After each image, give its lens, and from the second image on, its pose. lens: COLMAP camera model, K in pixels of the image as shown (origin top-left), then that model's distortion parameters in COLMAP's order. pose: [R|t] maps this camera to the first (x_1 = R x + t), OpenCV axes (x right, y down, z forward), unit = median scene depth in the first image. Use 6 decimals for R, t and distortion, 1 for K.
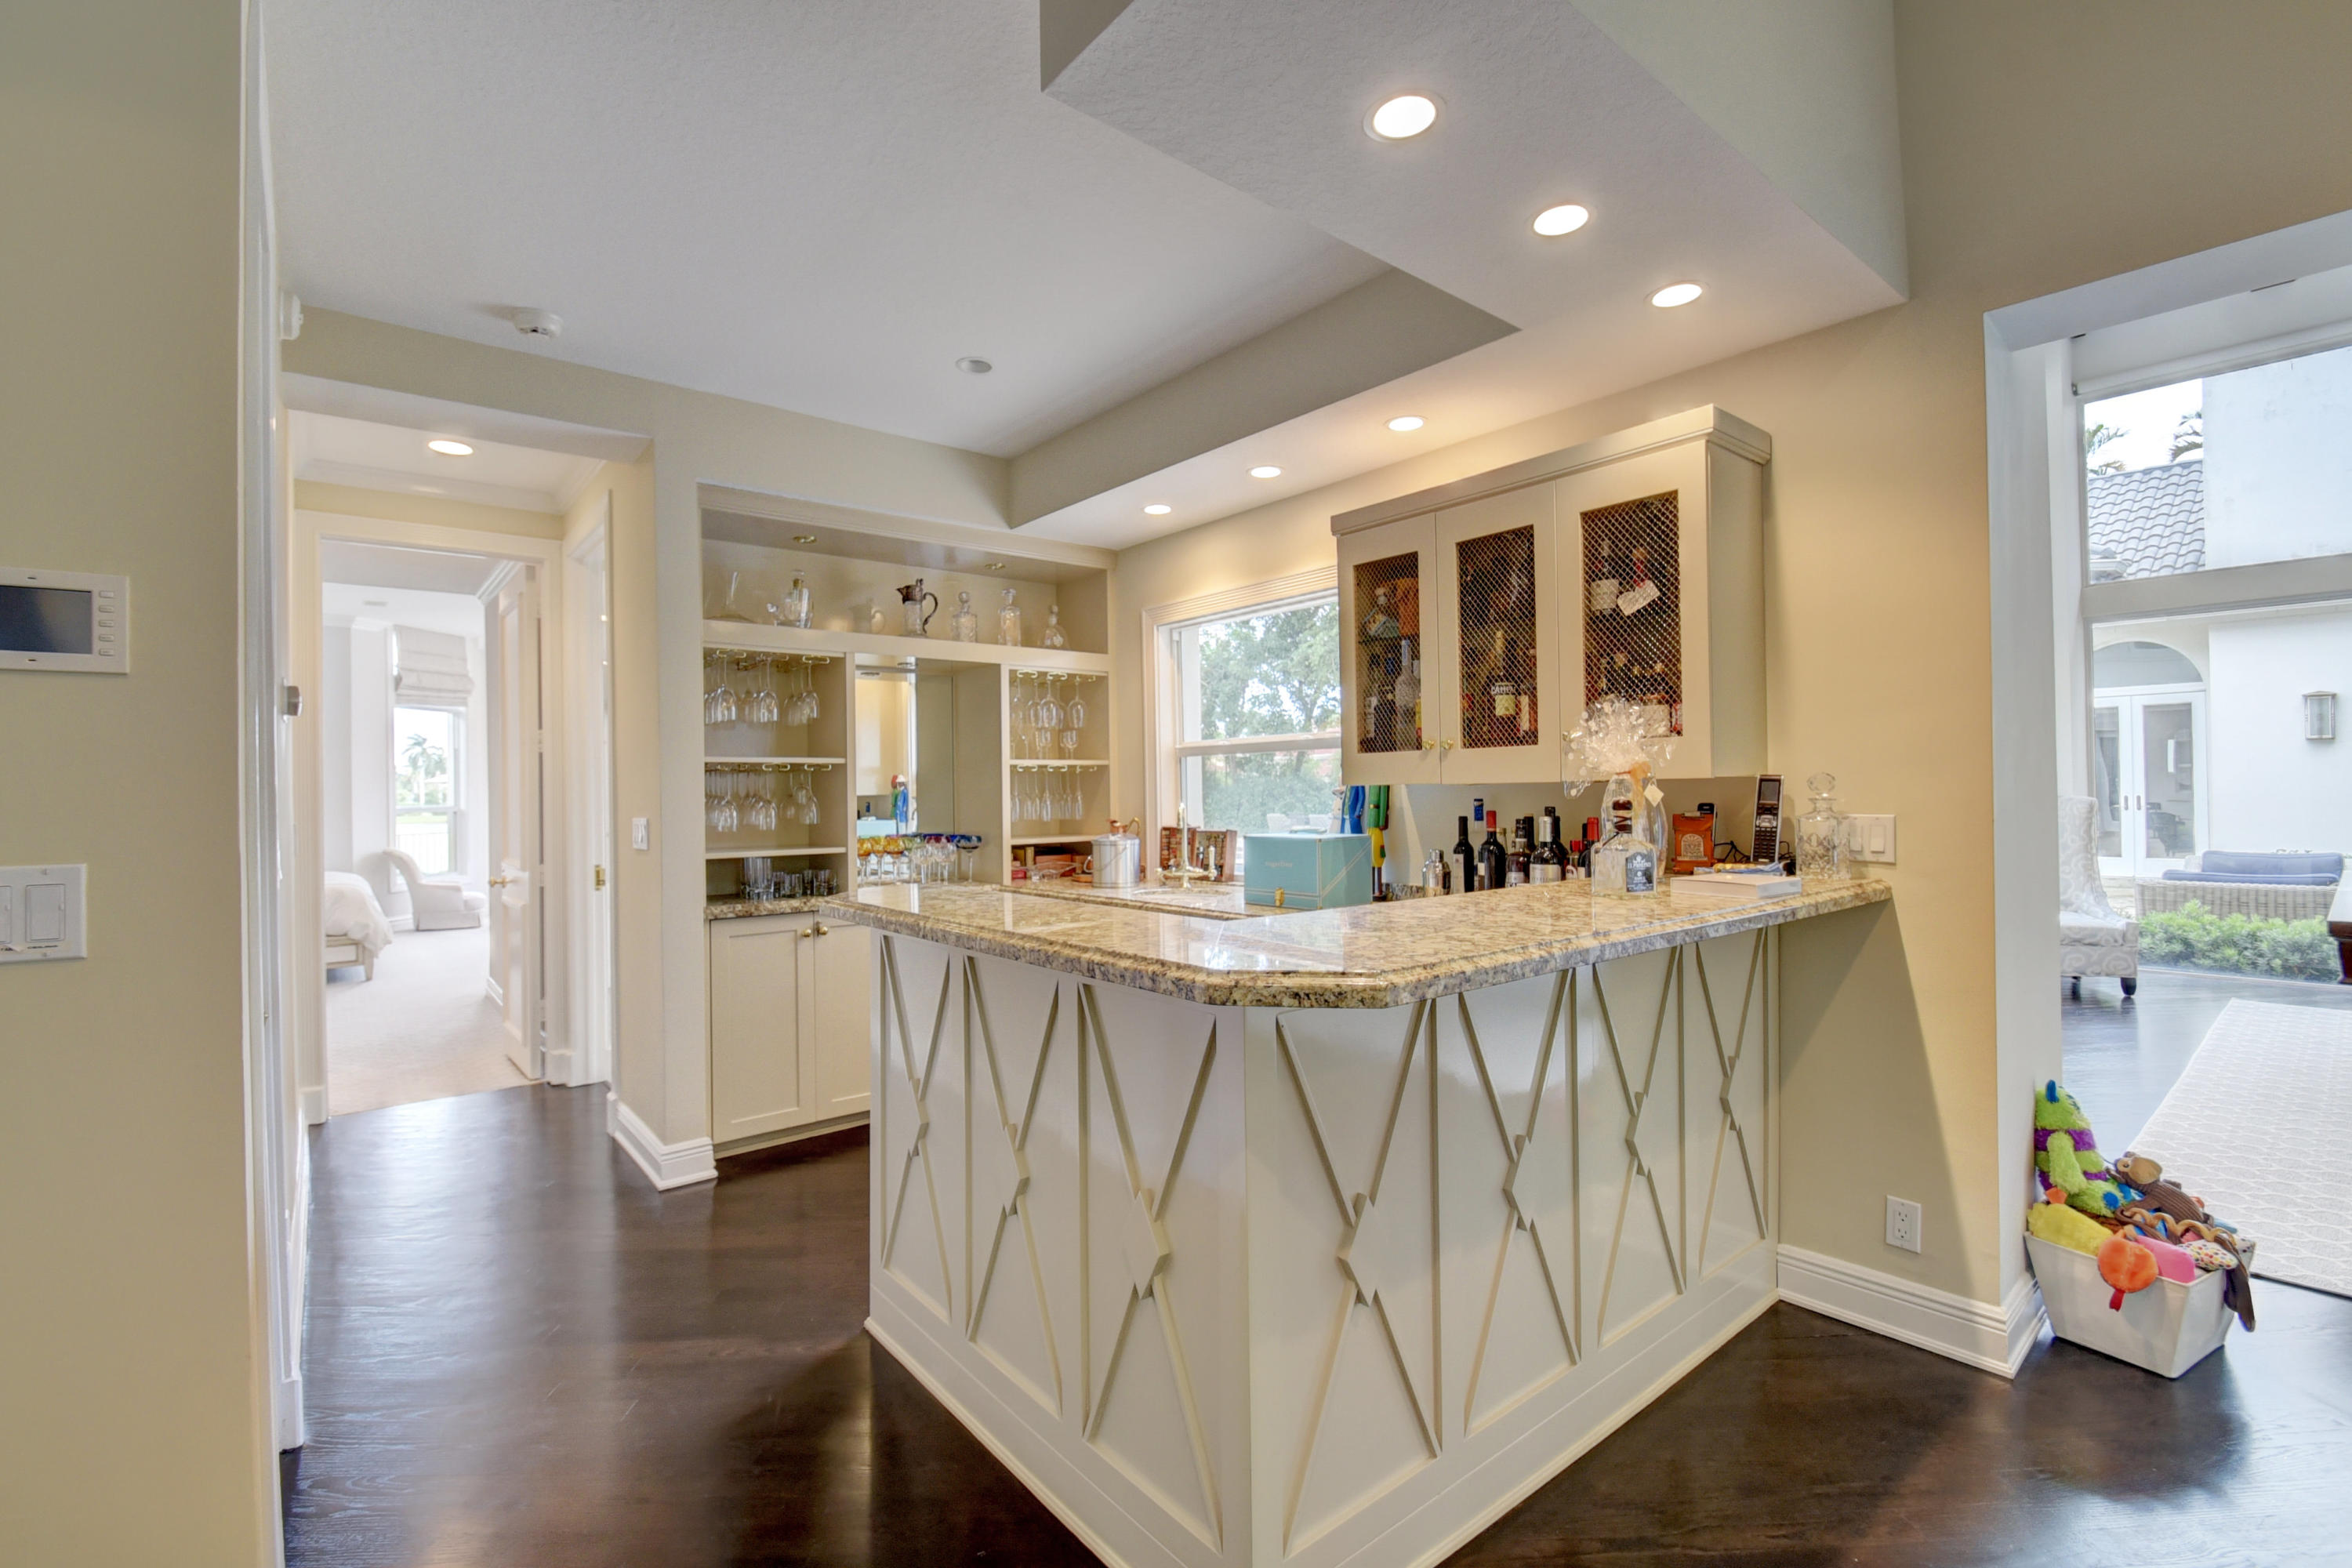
lens RADIAL K [[1035.8, 0, 1168.8], [0, 1035.8, 790.2], [0, 0, 1]] dist [-0.017256, -0.000384]
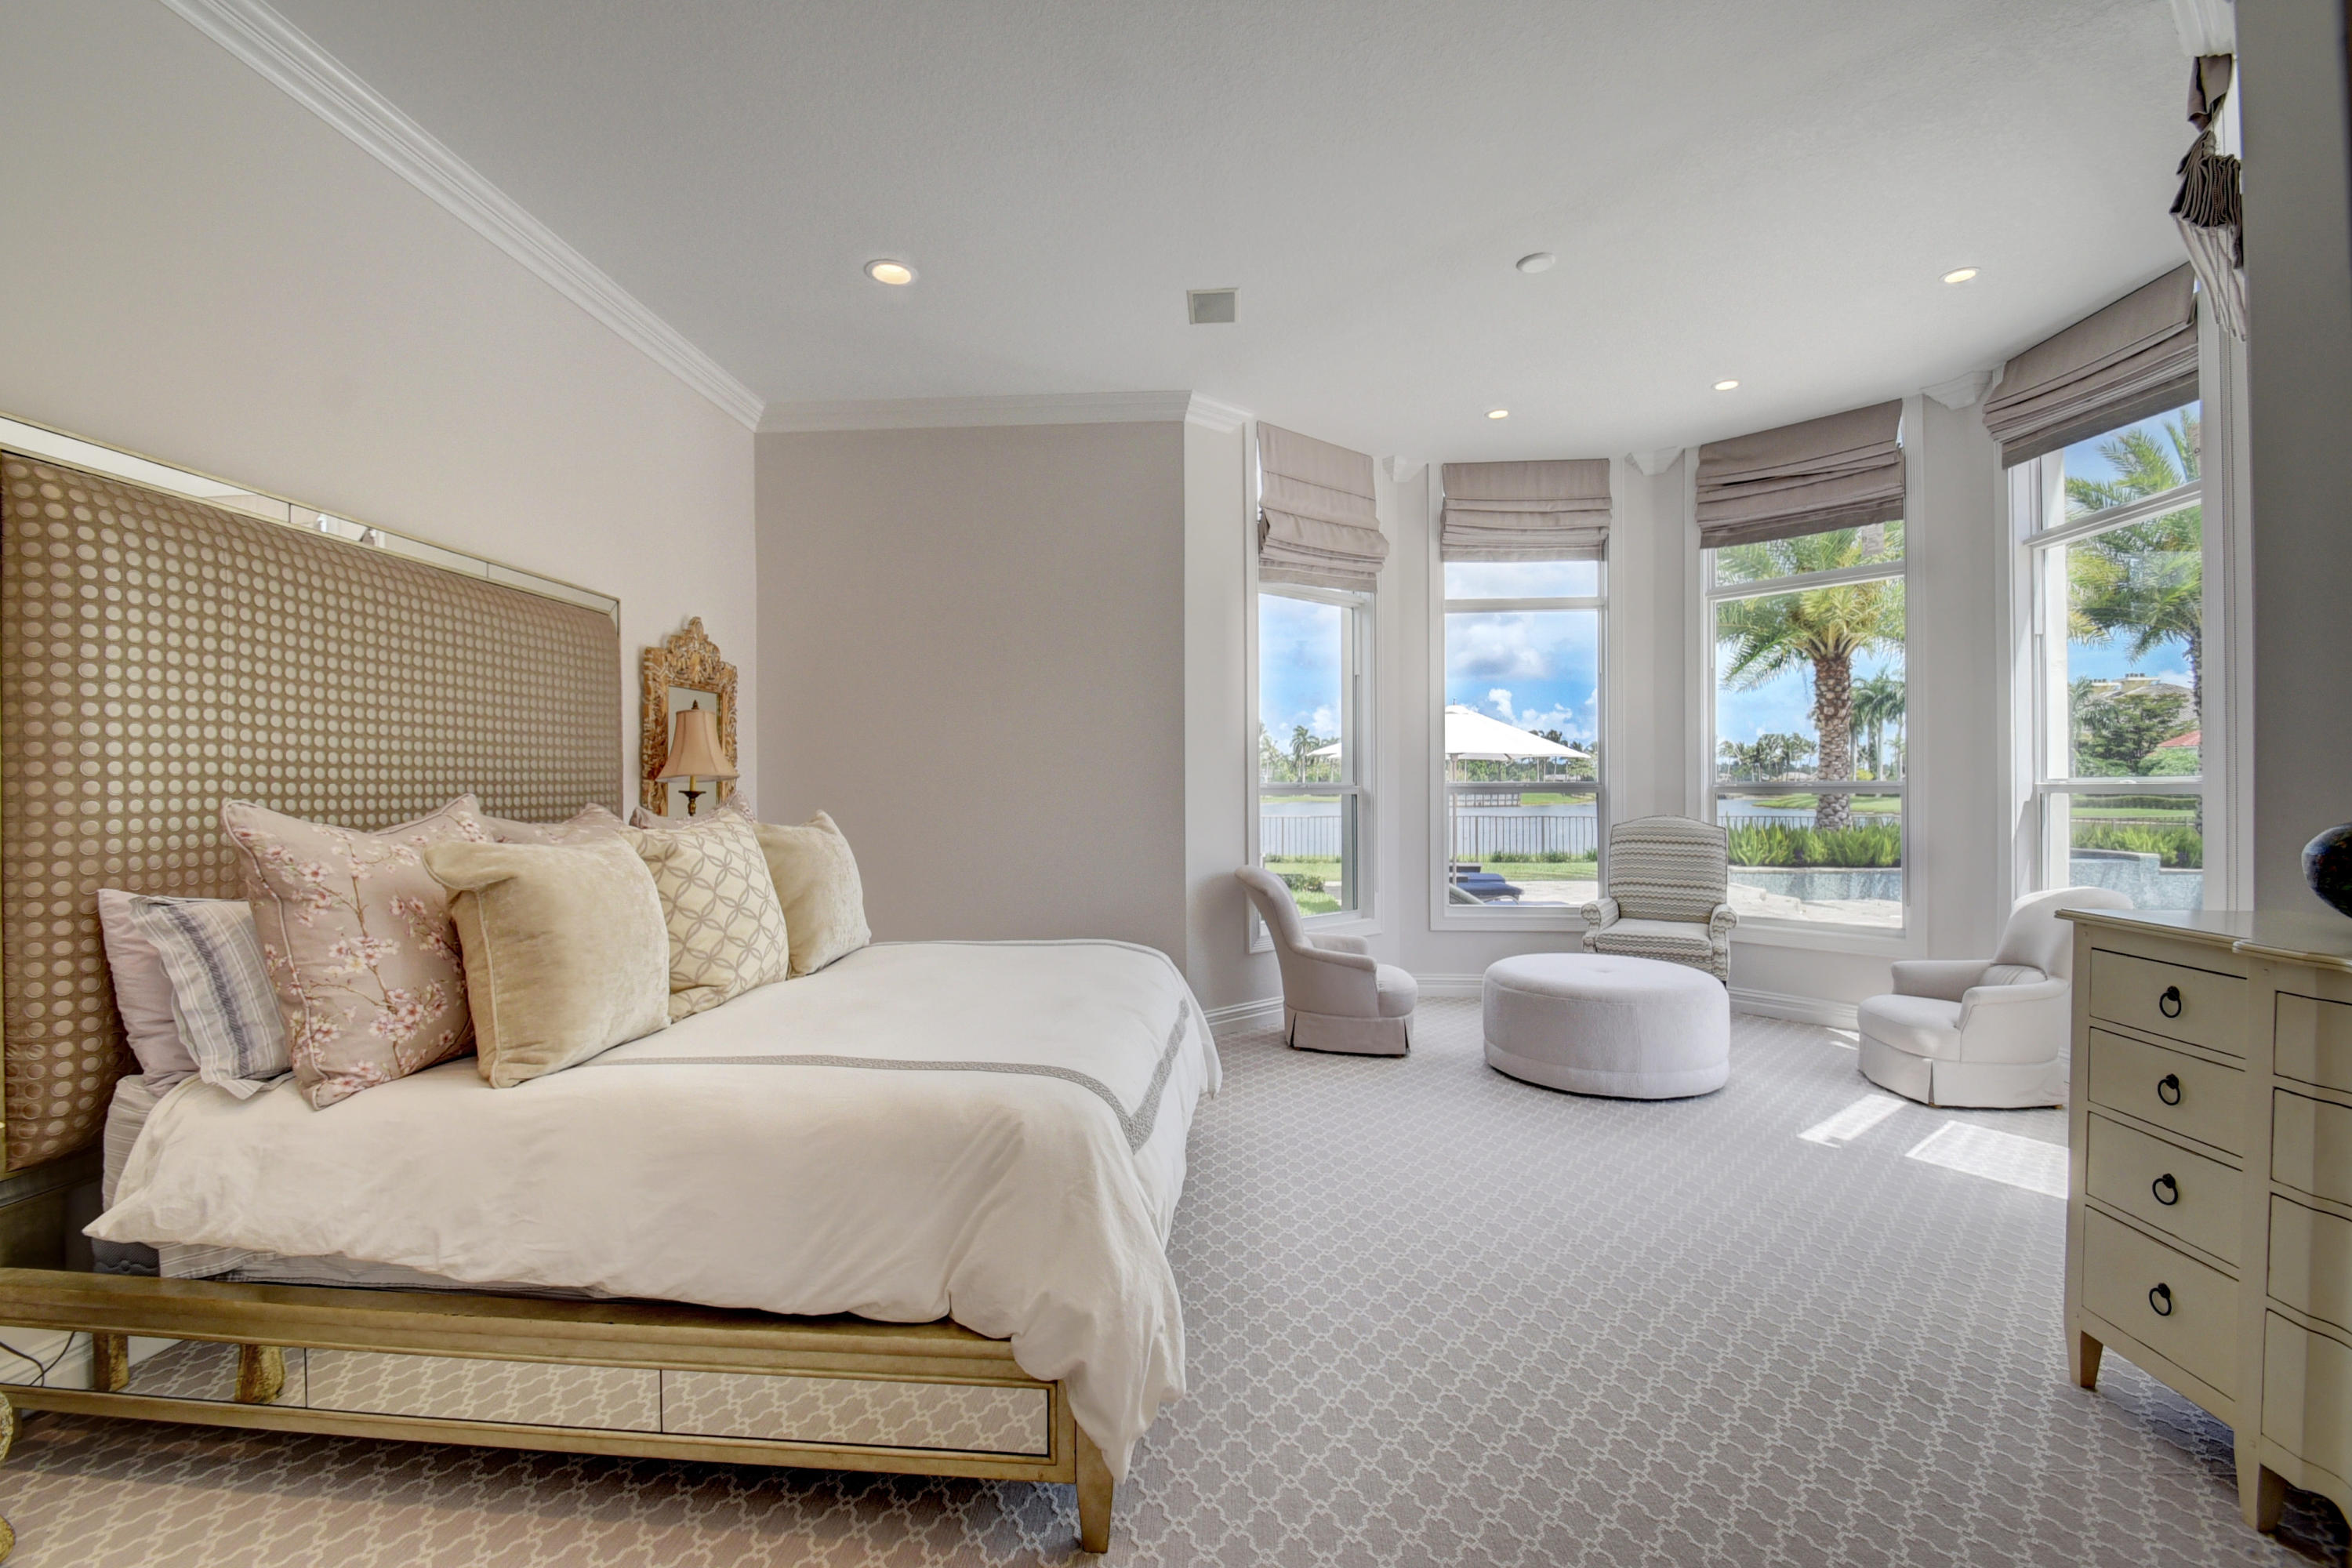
lens RADIAL K [[1035.8, 0, 1172.8], [0, 1035.8, 787.6], [0, 0, 1]] dist [-0.017256, -0.000384]
pose [[0.728010, 0.010981, -0.685478, -0.422441], [-0.003267, 0.999916, 0.012549, 0.012284], [0.685558, -0.006896, 0.727985, 0.581954]]
